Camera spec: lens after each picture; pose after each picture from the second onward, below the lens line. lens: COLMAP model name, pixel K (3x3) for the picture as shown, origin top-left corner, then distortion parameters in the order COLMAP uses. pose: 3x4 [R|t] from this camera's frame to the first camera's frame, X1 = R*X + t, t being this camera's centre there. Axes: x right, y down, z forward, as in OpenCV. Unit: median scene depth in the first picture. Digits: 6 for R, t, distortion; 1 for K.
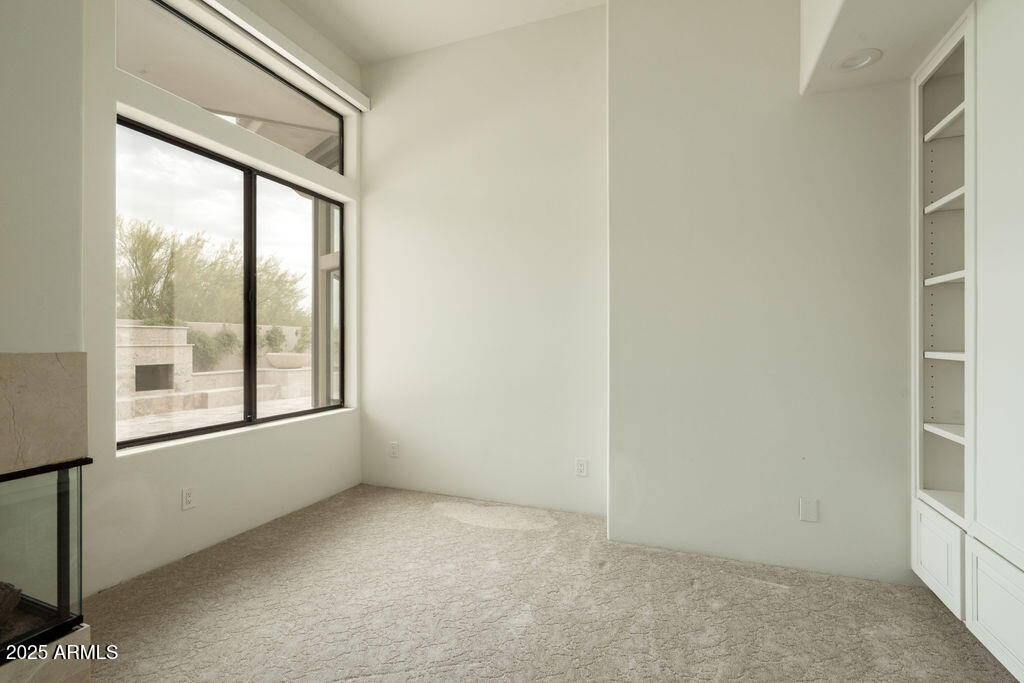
lens RADIAL K [[461.4, 0, 515.6], [0, 461.4, 339.9], [0, 0, 1]] dist [-0.007966, 0.001791]
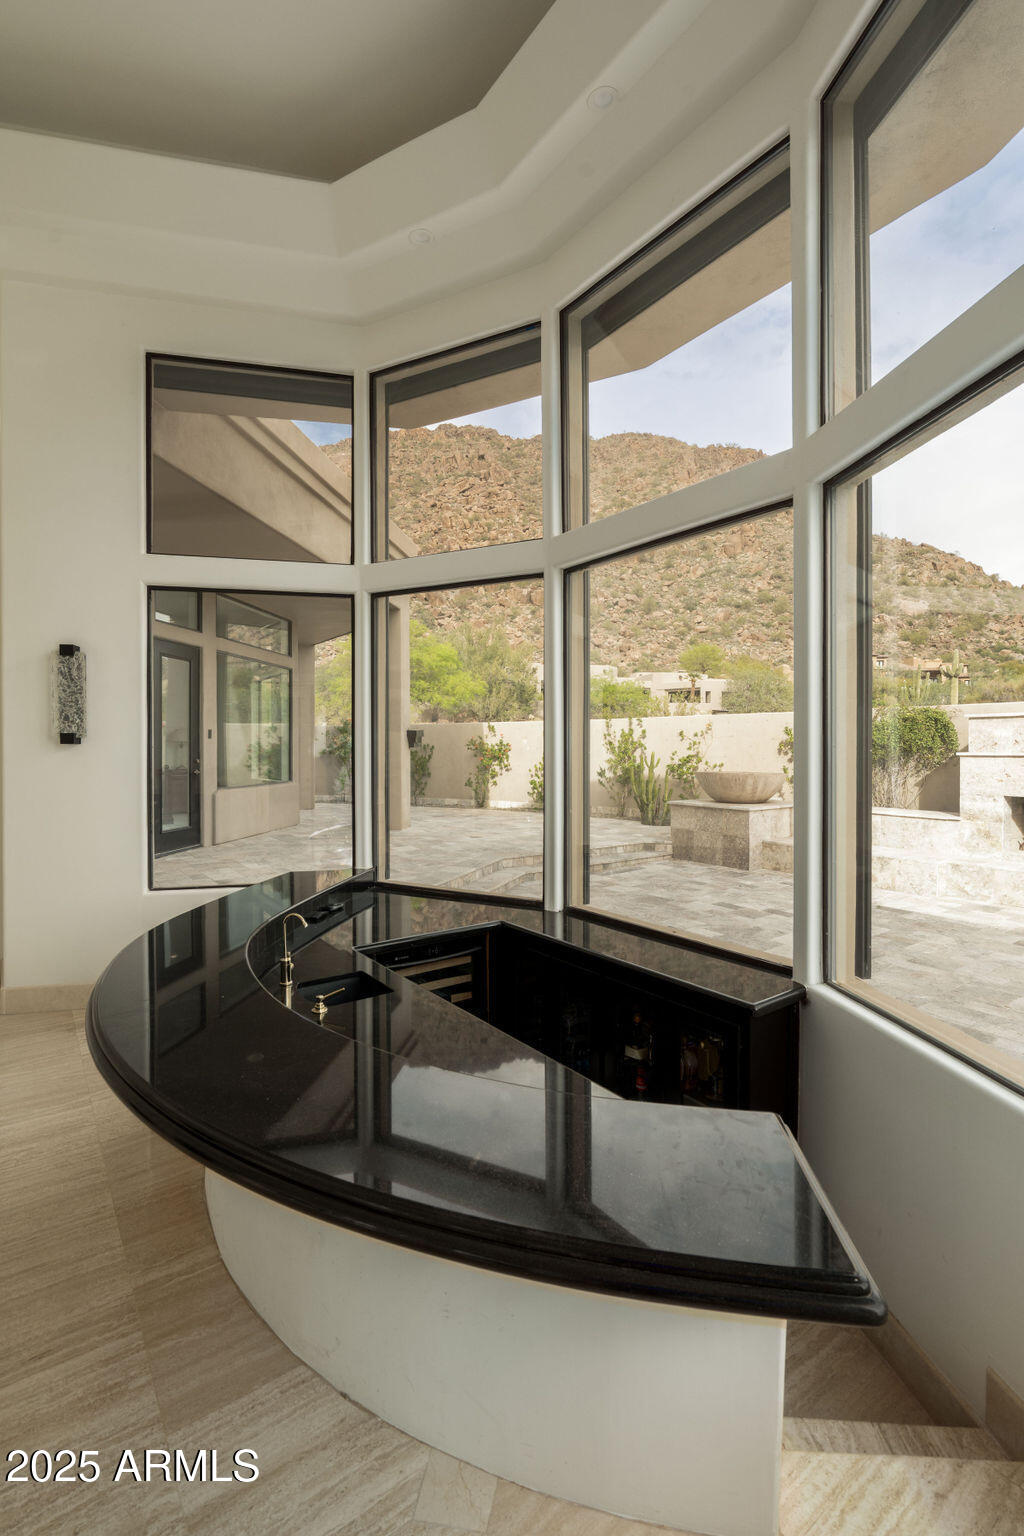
lens RADIAL K [[692.2, 0, 508.1], [0, 692.2, 752.2], [0, 0, 1]] dist [-0.007966, 0.001791]
pose [[-0.544253, 0.008735, -0.838876, 0.055452], [0.007008, 0.999958, 0.005866, 0.001500], [0.838892, -0.002686, -0.544291, 0.894179]]
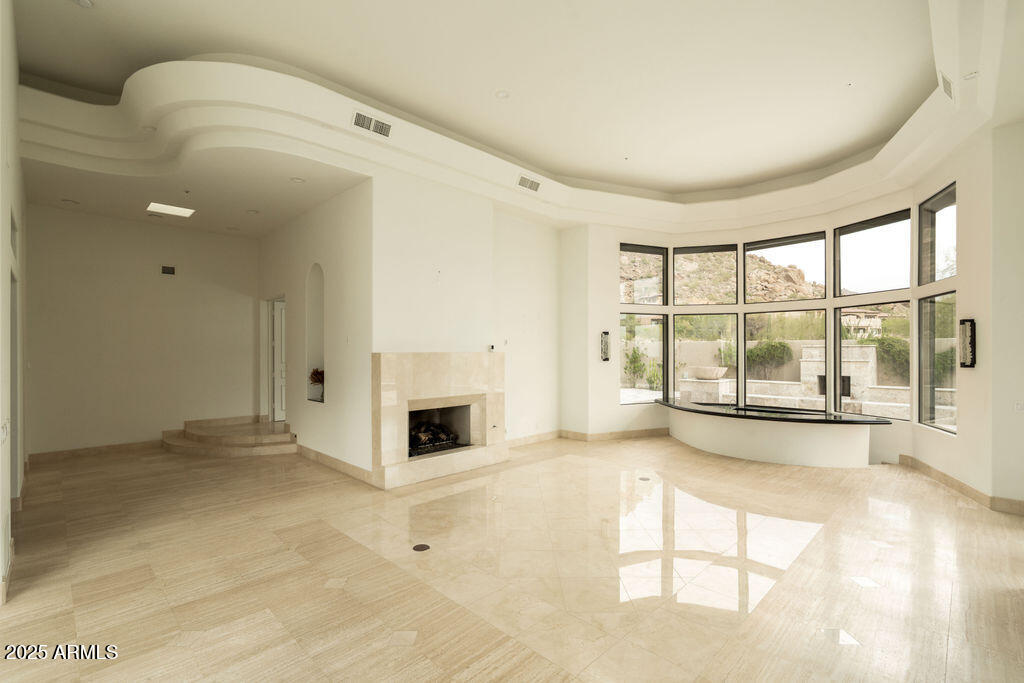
lens RADIAL K [[461.4, 0, 512.1], [0, 461.4, 348.7], [0, 0, 1]] dist [-0.007966, 0.001791]
pose [[-0.394502, -0.000804, -0.918895, 0.715042], [0.009105, 0.999947, -0.004784, -0.022340], [0.918850, -0.010254, -0.394474, 0.665638]]
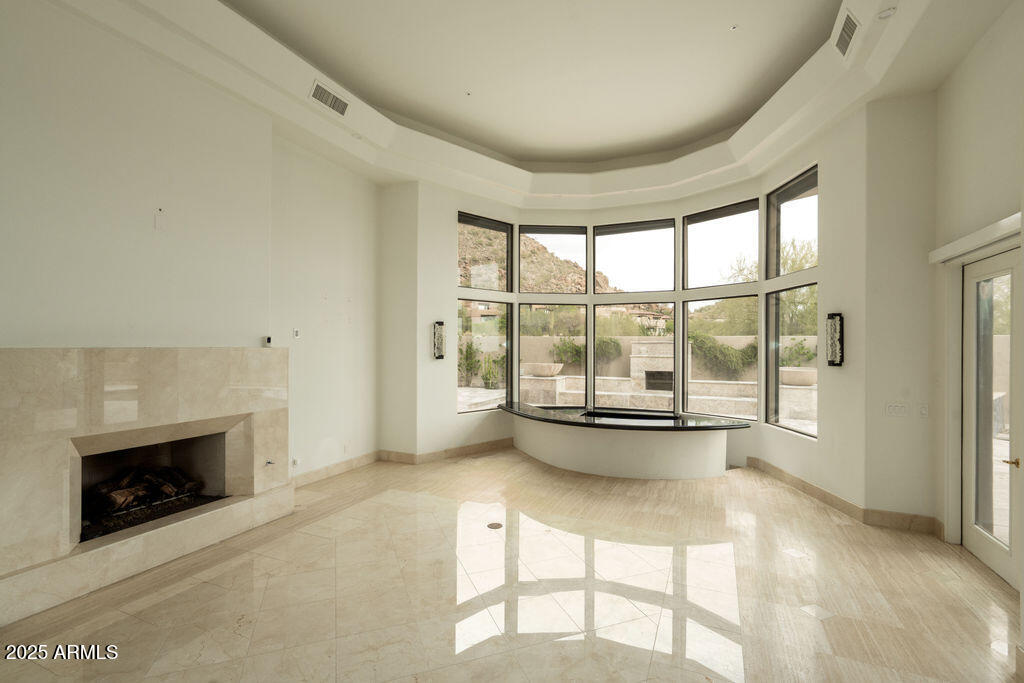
lens RADIAL K [[461.4, 0, 515.0], [0, 461.4, 344.0], [0, 0, 1]] dist [-0.007966, 0.001791]
pose [[-0.036751, -0.001291, -0.999324, 0.524764], [0.004591, 0.999988, -0.001460, -0.022540], [0.999314, -0.004642, -0.036745, 0.621553]]
